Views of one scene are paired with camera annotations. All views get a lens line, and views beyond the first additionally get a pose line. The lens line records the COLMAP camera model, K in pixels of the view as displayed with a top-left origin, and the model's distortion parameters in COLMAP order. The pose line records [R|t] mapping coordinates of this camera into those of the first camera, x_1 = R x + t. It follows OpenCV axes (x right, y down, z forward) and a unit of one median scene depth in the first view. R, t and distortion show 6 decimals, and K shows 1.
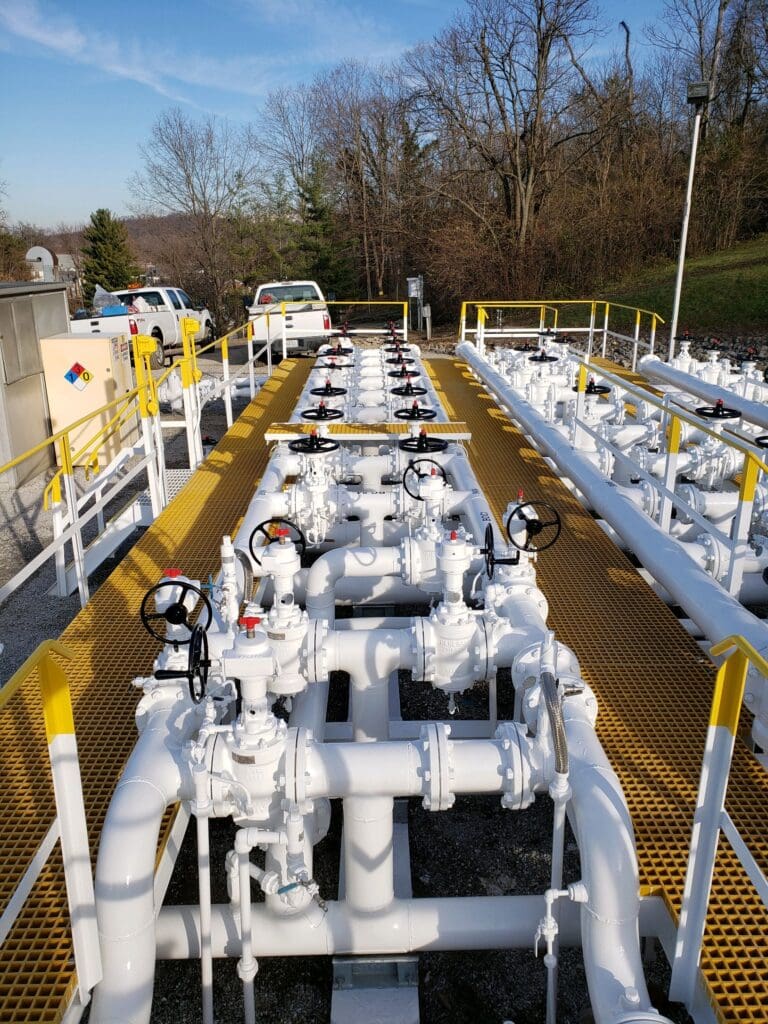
lens RADIAL K [[782.8, 0, 384.0], [0, 782.8, 512.0], [0, 0, 1]] dist [0.067846, -0.000140]
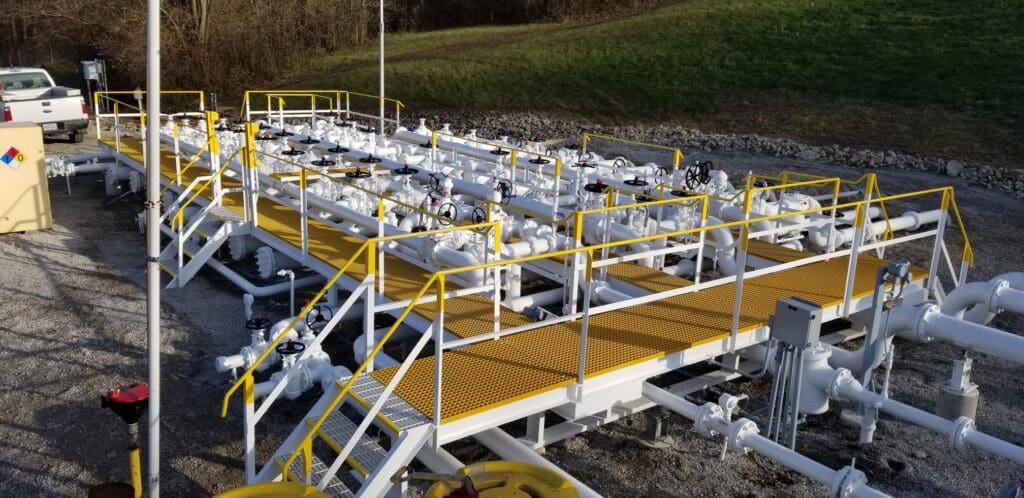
lens RADIAL K [[800.5, 0, 512.0], [0, 800.5, 249.0], [0, 0, 1]] dist [-0.002551, -0.002947]
pose [[0.800574, -0.118431, 0.587415, -0.355725], [0.147359, 0.989082, -0.001420, 0.057854], [-0.580833, 0.087698, 0.809285, -0.303148]]
